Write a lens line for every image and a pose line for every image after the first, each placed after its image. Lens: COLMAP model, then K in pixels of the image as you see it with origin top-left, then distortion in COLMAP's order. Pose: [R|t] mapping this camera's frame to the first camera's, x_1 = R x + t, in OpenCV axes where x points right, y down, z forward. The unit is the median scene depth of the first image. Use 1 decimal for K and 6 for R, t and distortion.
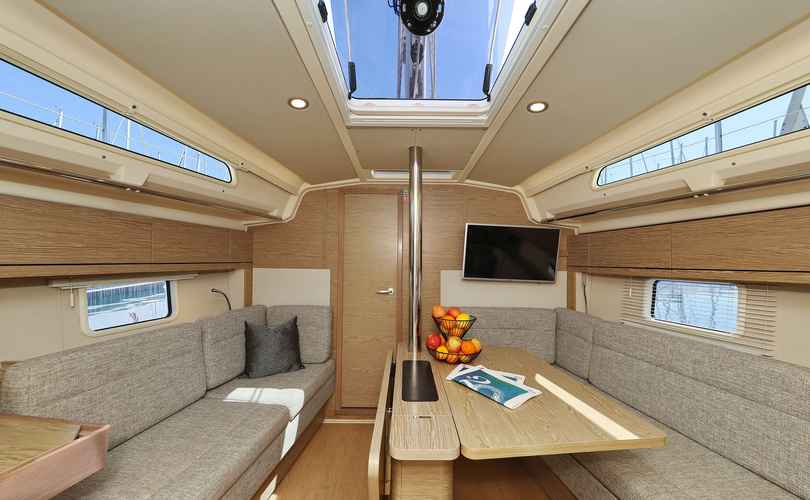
lens RADIAL K [[296.3, 0, 406.4], [0, 296.3, 254.6], [0, 0, 1]] dist [0.005074, -0.000810]
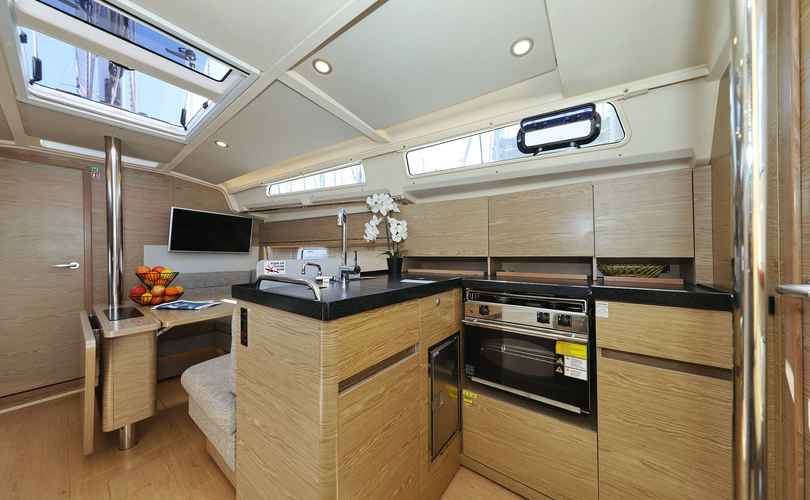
lens RADIAL K [[268.5, 0, 409.6], [0, 268.5, 256.0], [0, 0, 1]] dist [0.007354, -0.000140]
pose [[0.623491, -0.010405, 0.781761, -0.097751], [-0.012179, 0.999661, 0.023018, 0.091553], [-0.781735, -0.023872, 0.623153, -0.730623]]
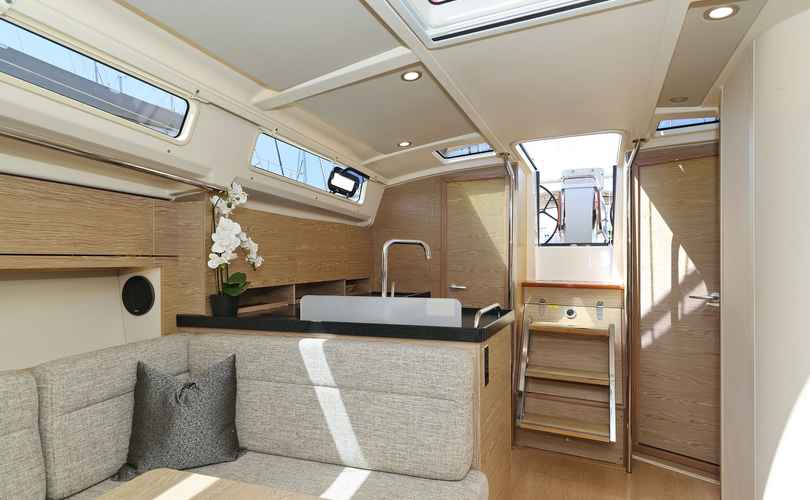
lens RADIAL K [[427.0, 0, 399.0], [0, 427.0, 256.9], [0, 0, 1]] dist [-0.003712, 0.002360]
pose [[-0.896721, -0.004355, 0.442576, -0.074525], [-0.019167, 0.999396, -0.029002, 0.050767], [-0.442182, -0.034490, -0.896262, 1.029110]]
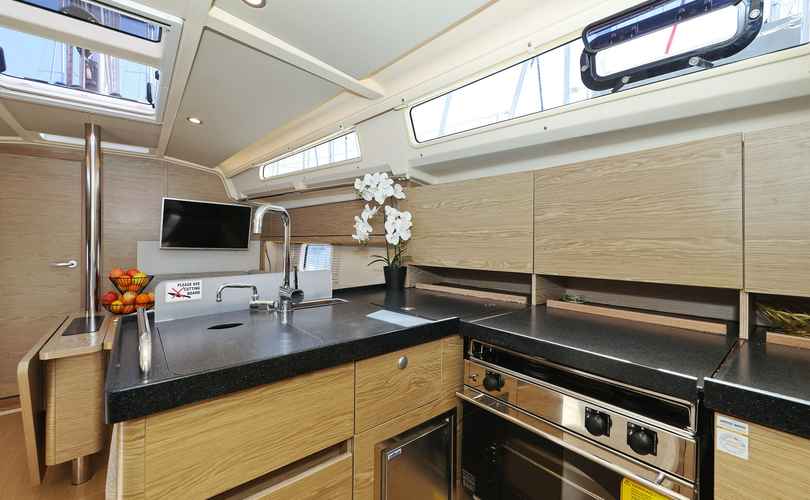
lens RADIAL K [[344.9, 0, 392.1], [0, 344.9, 244.2], [0, 0, 1]] dist [0.002866, -0.000571]
pose [[0.810045, -0.008362, 0.586308, 0.200608], [-0.012092, 0.999447, 0.030962, 0.024616], [-0.586243, -0.032170, 0.809496, -0.766980]]
